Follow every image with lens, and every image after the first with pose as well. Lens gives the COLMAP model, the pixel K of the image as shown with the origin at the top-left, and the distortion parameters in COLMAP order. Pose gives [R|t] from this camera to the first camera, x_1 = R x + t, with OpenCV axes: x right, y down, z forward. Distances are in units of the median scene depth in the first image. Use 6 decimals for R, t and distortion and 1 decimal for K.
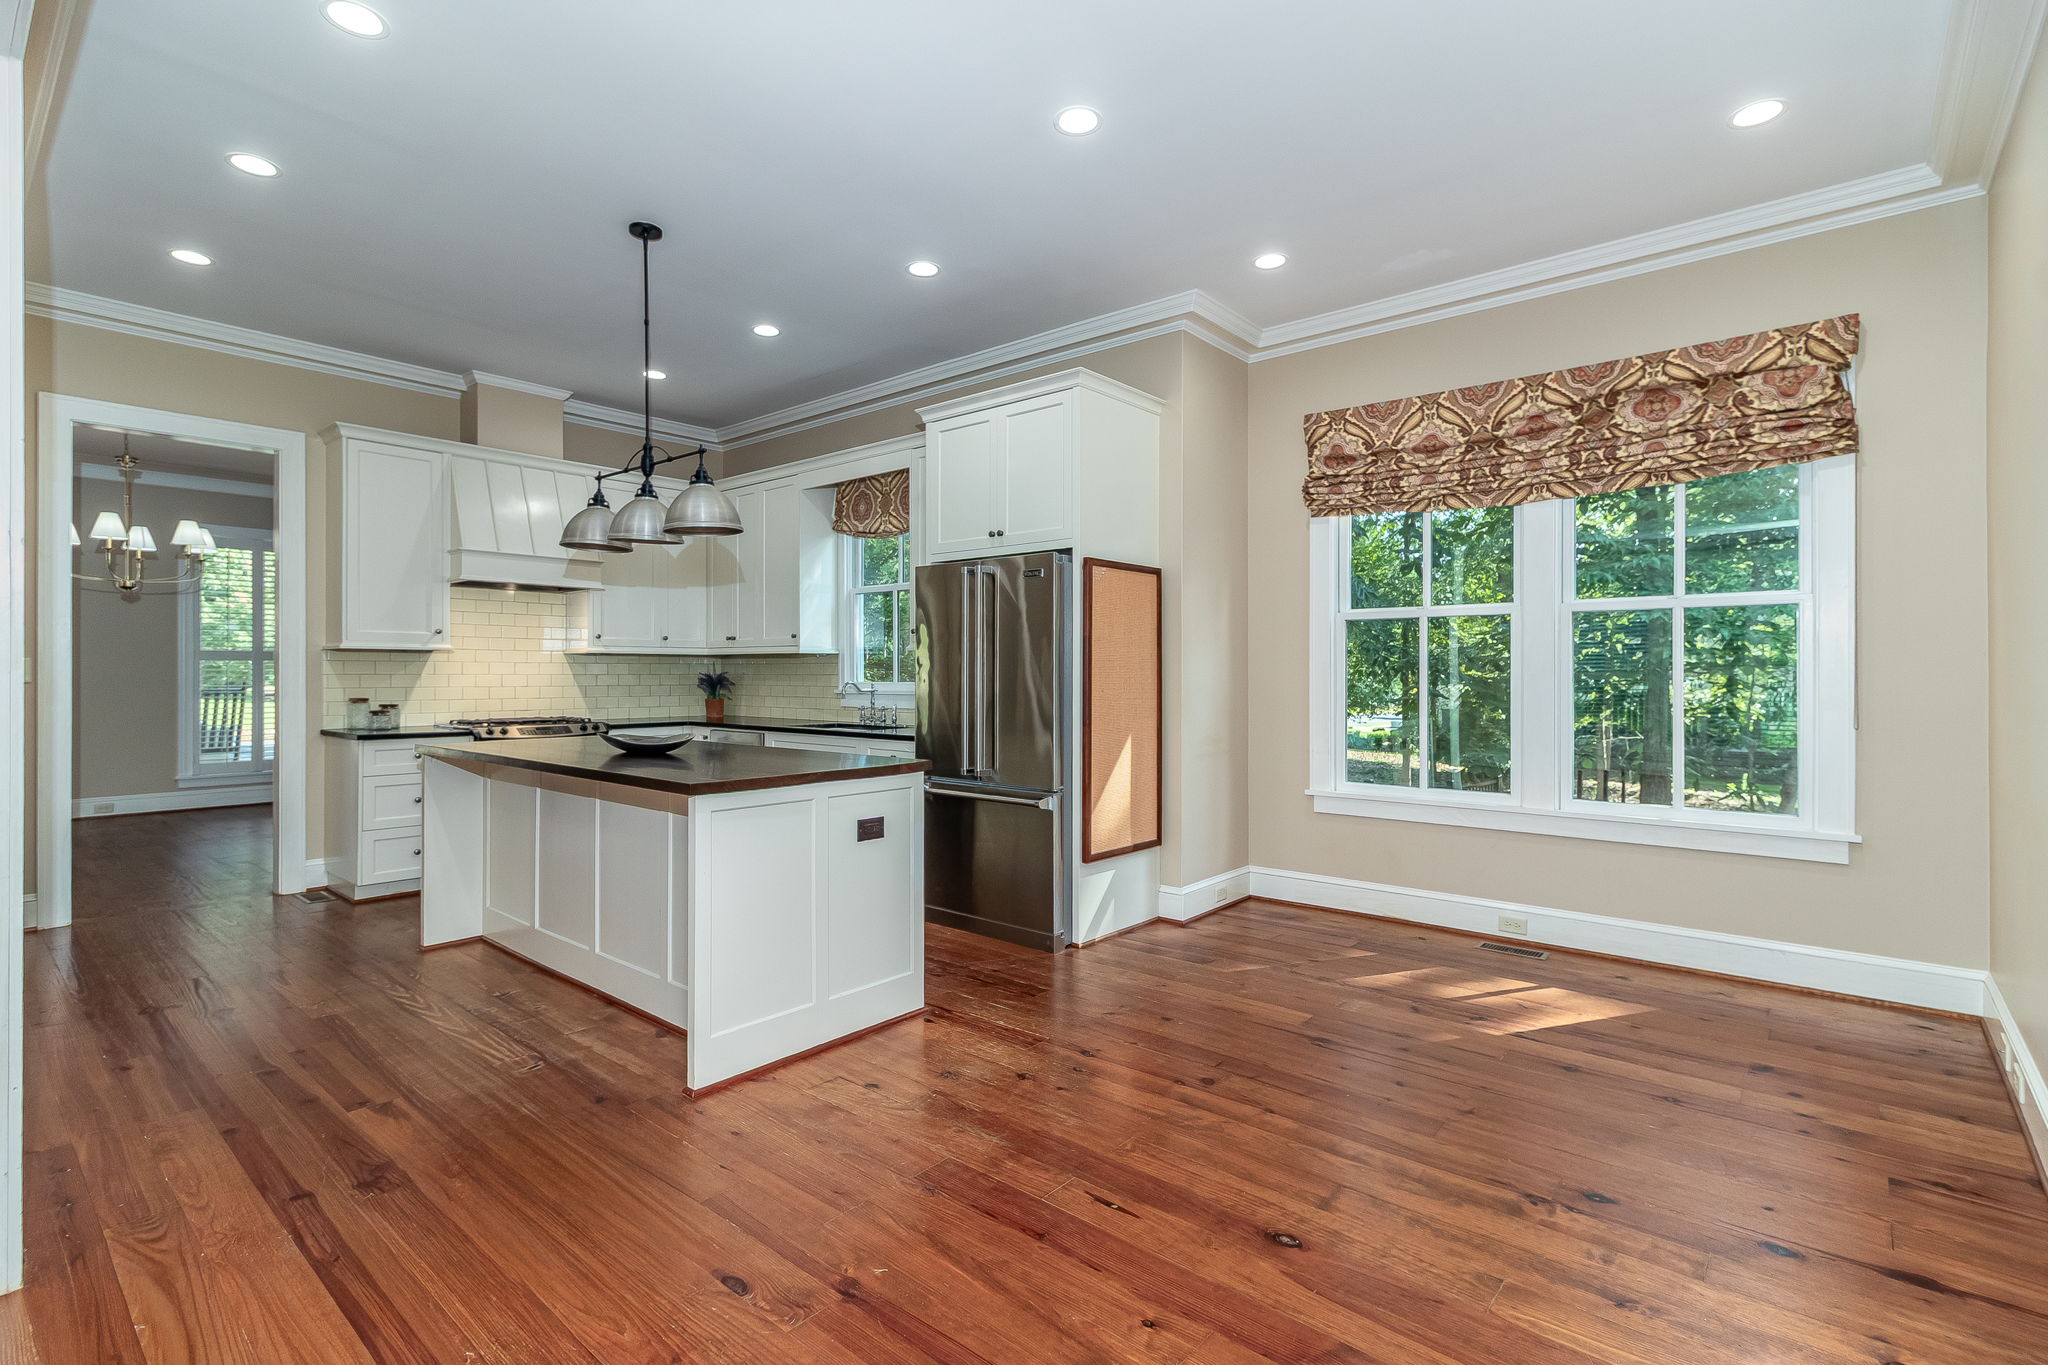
lens RADIAL K [[949.2, 0, 1037.3], [0, 949.2, 673.2], [0, 0, 1]] dist [0.000820, -0.000013]
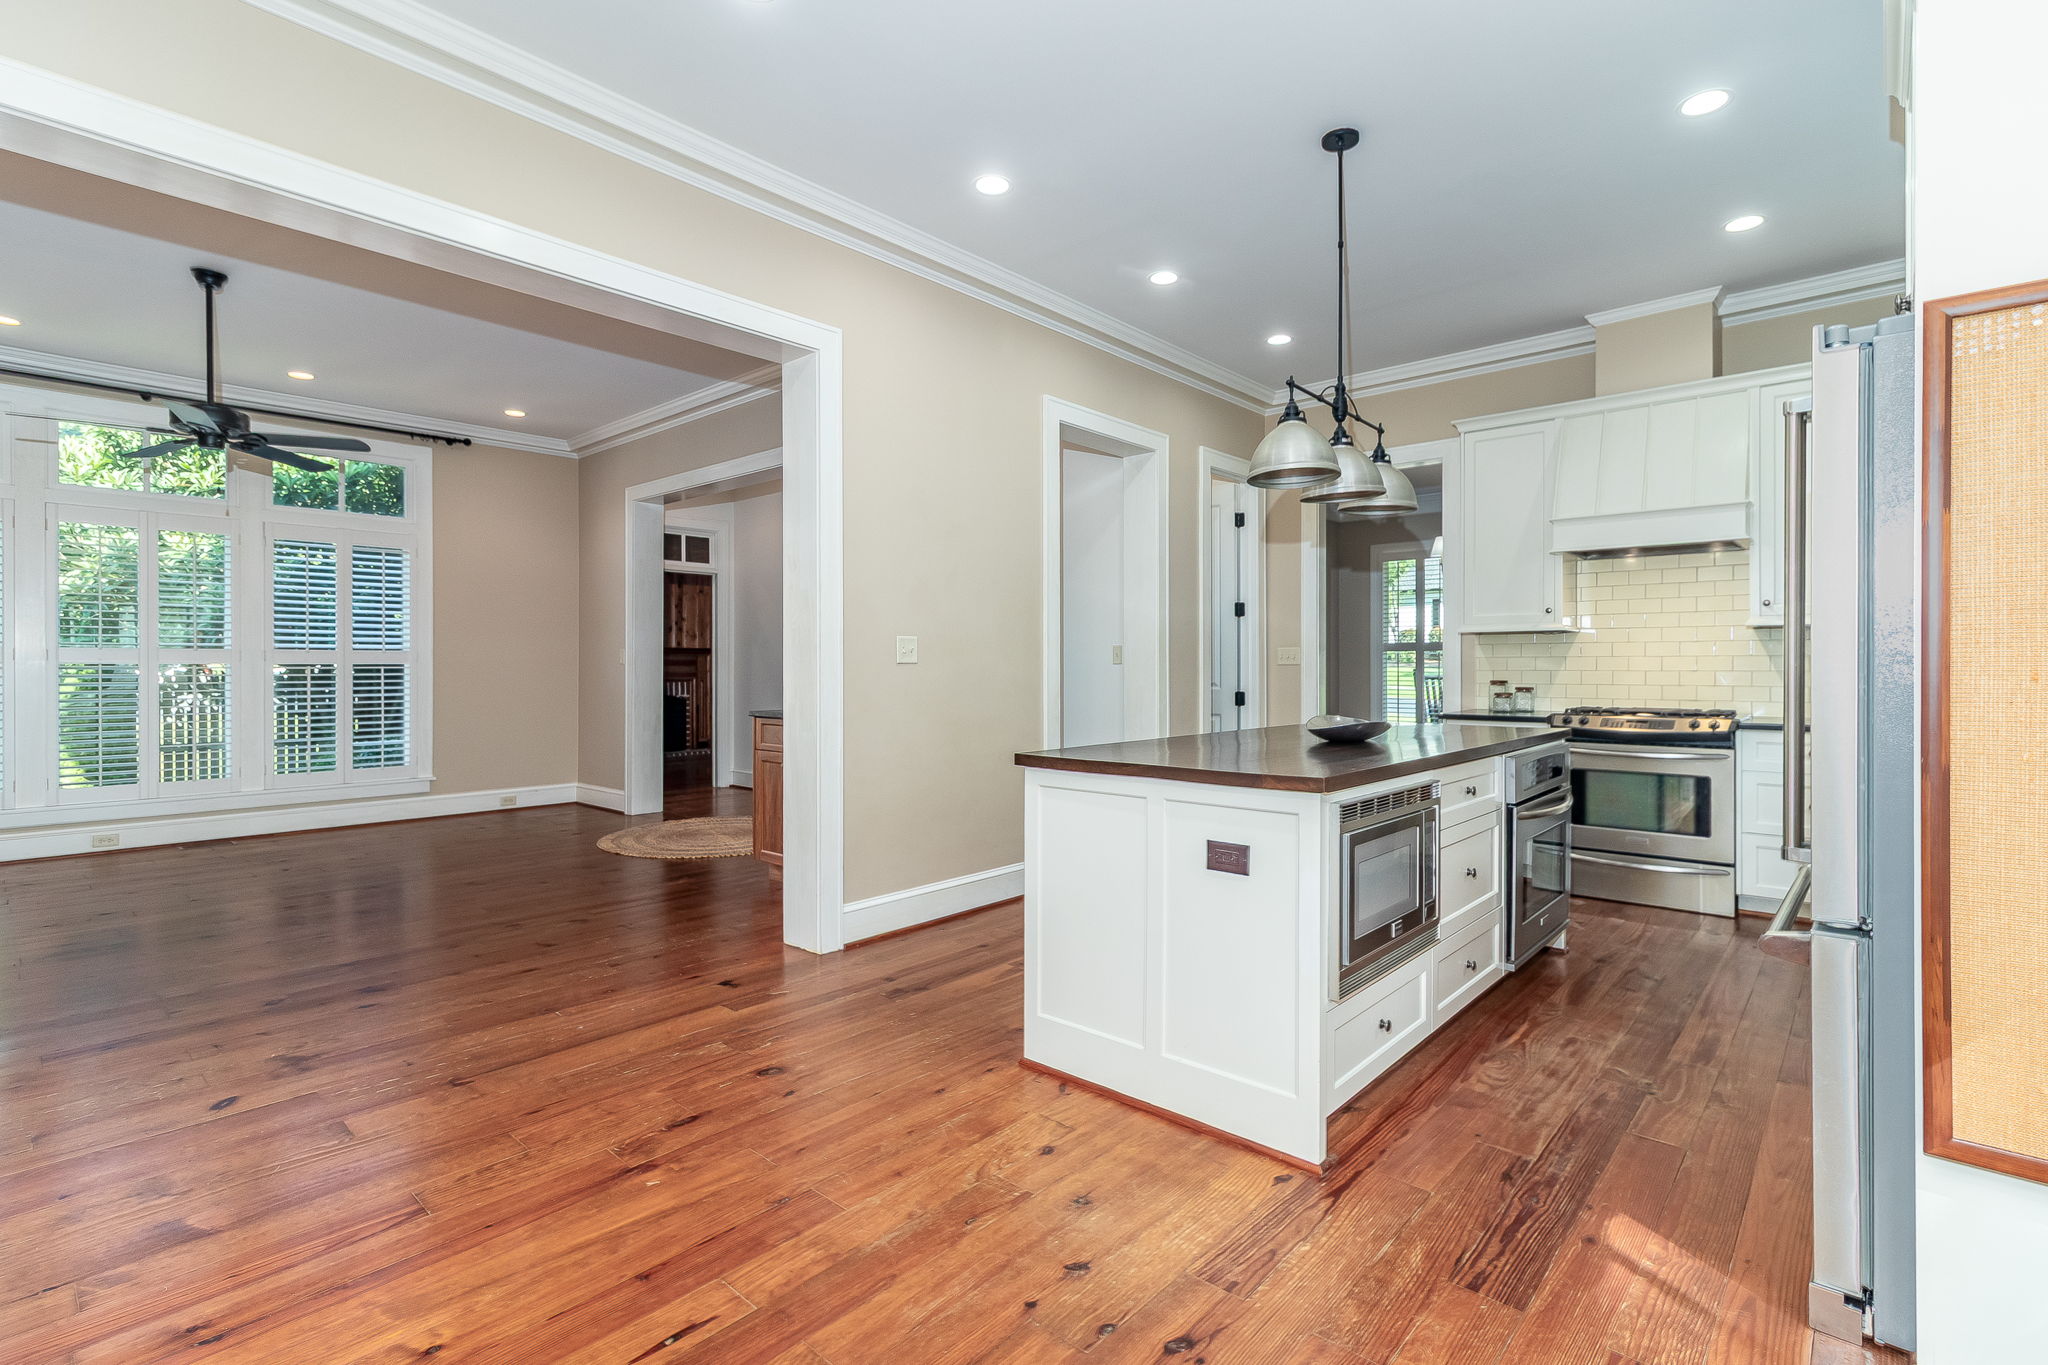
lens RADIAL K [[949.2, 0, 1035.2], [0, 949.2, 674.7], [0, 0, 1]] dist [0.000820, -0.000013]
pose [[-0.028788, 0.005667, -0.999569, 0.557626], [0.002963, 0.999980, 0.005584, 0.021195], [0.999581, -0.002801, -0.028805, 0.892456]]
